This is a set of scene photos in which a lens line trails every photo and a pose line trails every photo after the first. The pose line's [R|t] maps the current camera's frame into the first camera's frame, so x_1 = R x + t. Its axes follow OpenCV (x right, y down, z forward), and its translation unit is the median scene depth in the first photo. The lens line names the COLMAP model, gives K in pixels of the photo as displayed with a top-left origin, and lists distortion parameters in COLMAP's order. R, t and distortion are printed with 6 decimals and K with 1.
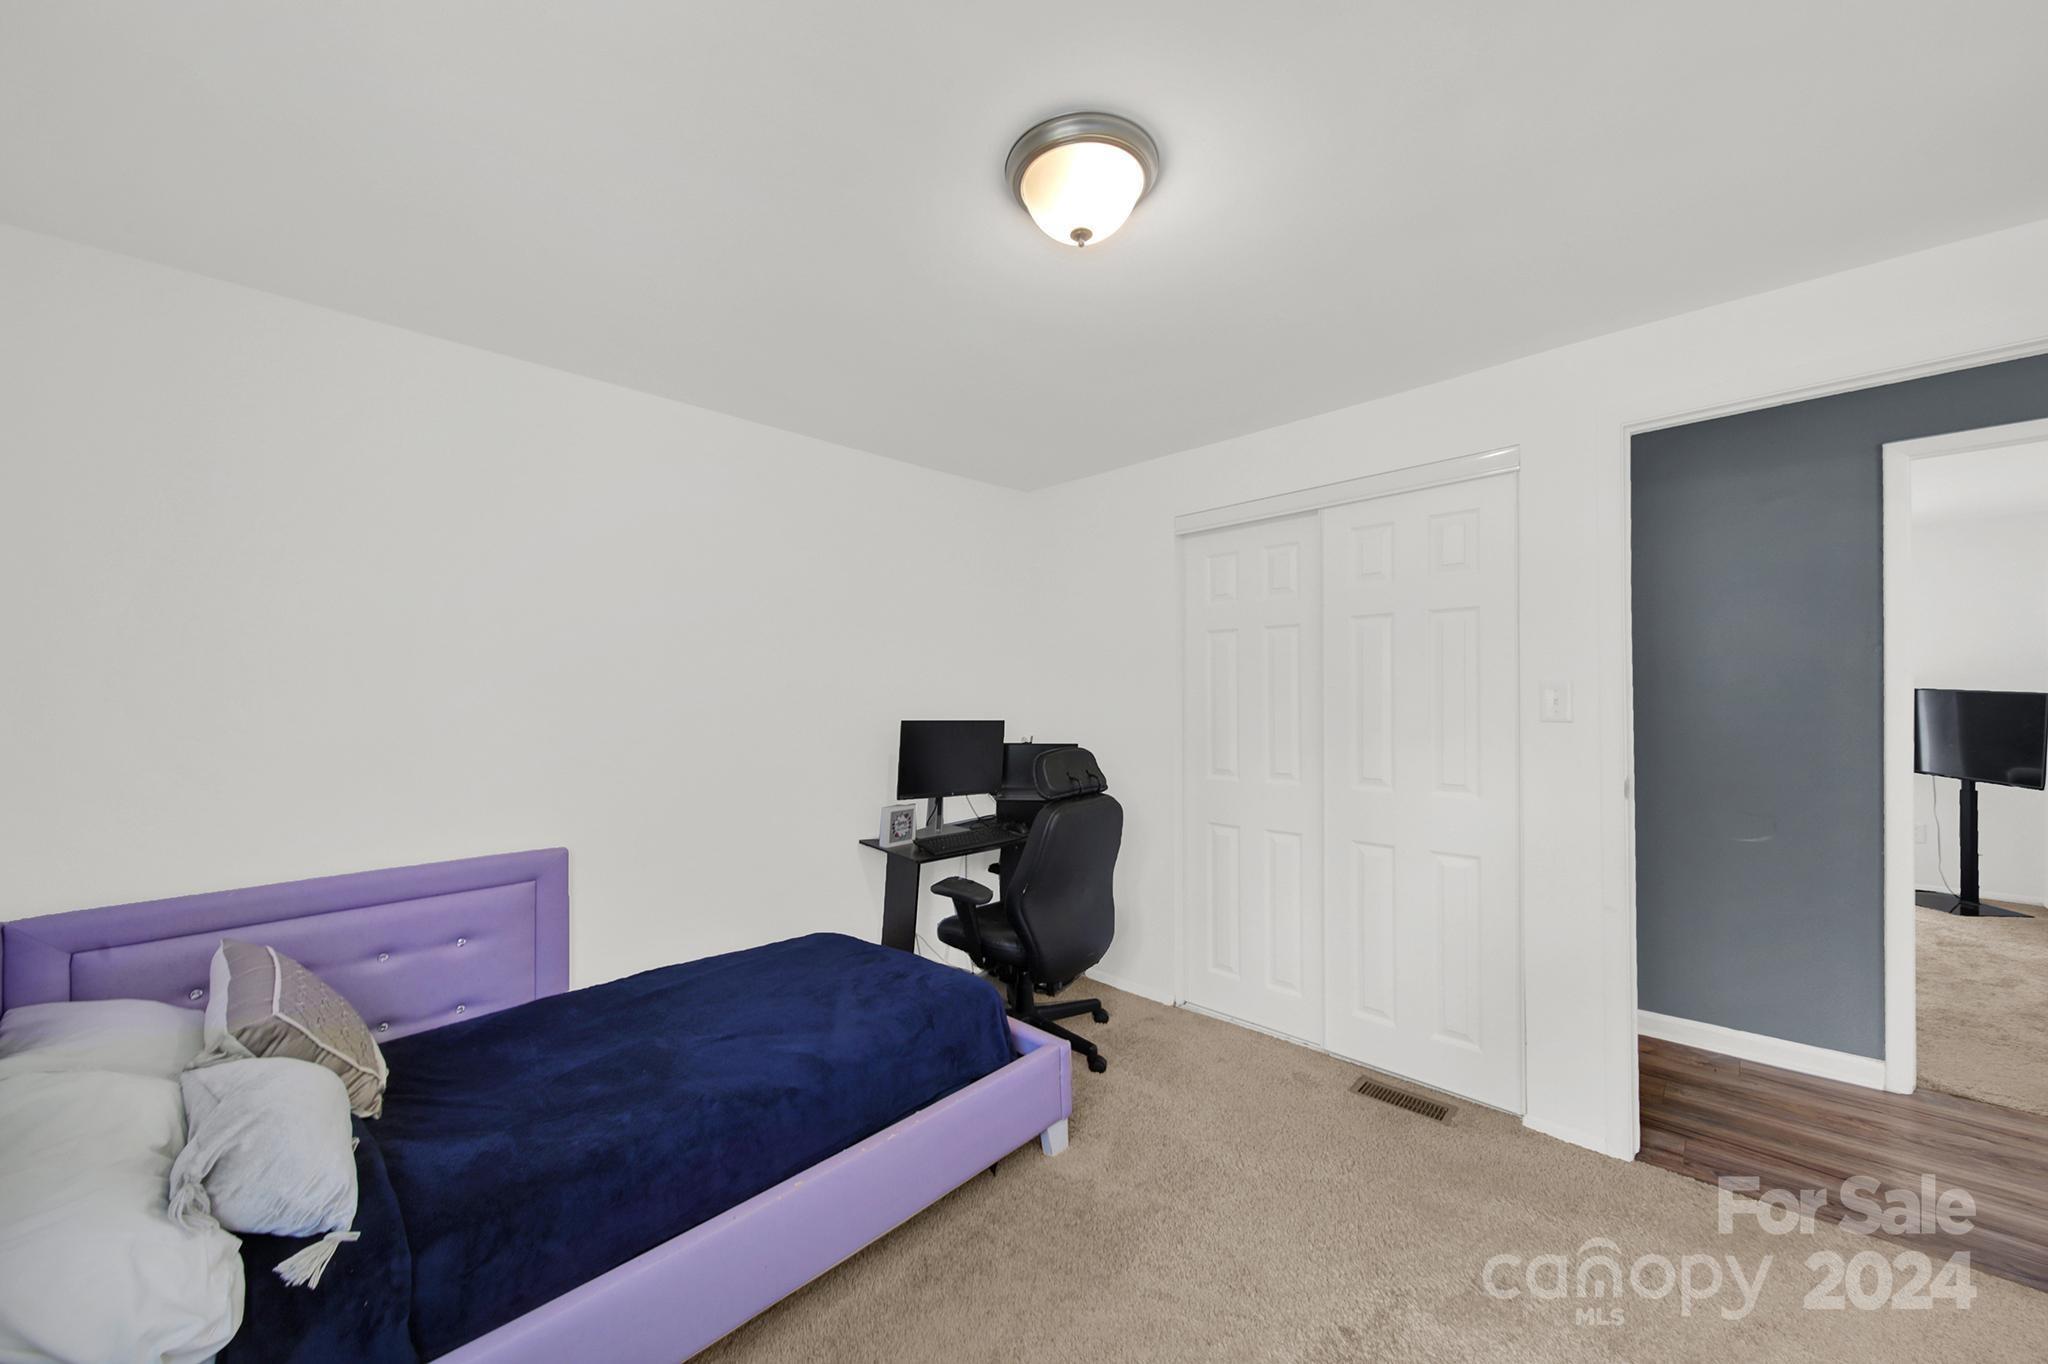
lens RADIAL K [[732.1, 0, 1016.7], [0, 732.1, 682.9], [0, 0, 1]] dist [-0.001648, -0.000398]
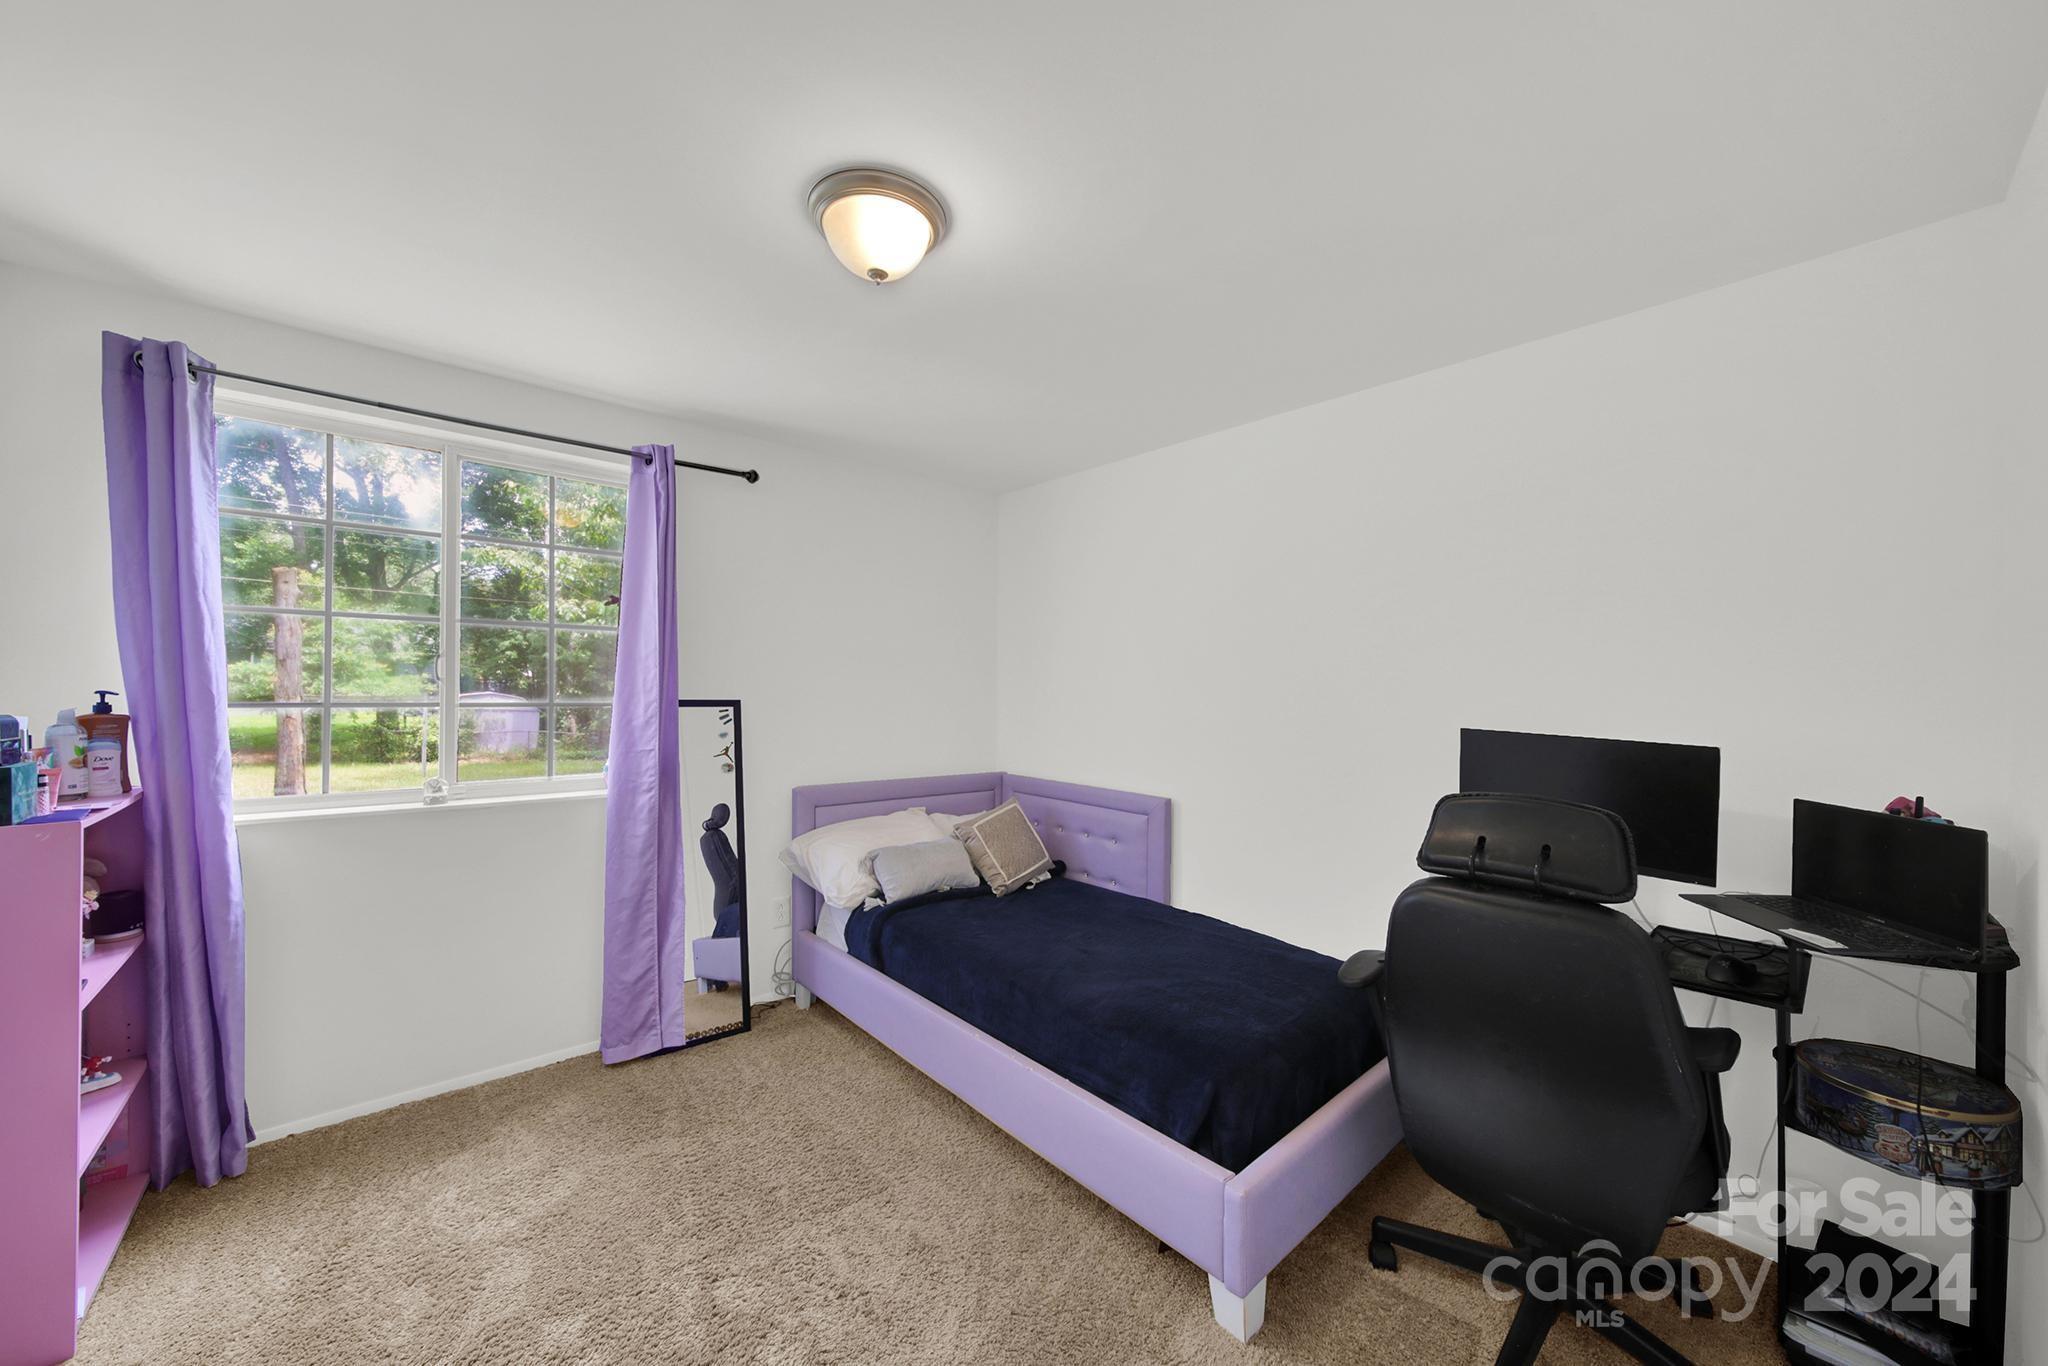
lens RADIAL K [[732.1, 0, 1016.7], [0, 732.1, 683.9], [0, 0, 1]] dist [-0.001648, -0.000398]
pose [[-0.076644, 0.001907, -0.997057, 0.767586], [0.007758, 0.999969, 0.001316, 0.009900], [0.997028, -0.007634, -0.076657, 0.842292]]
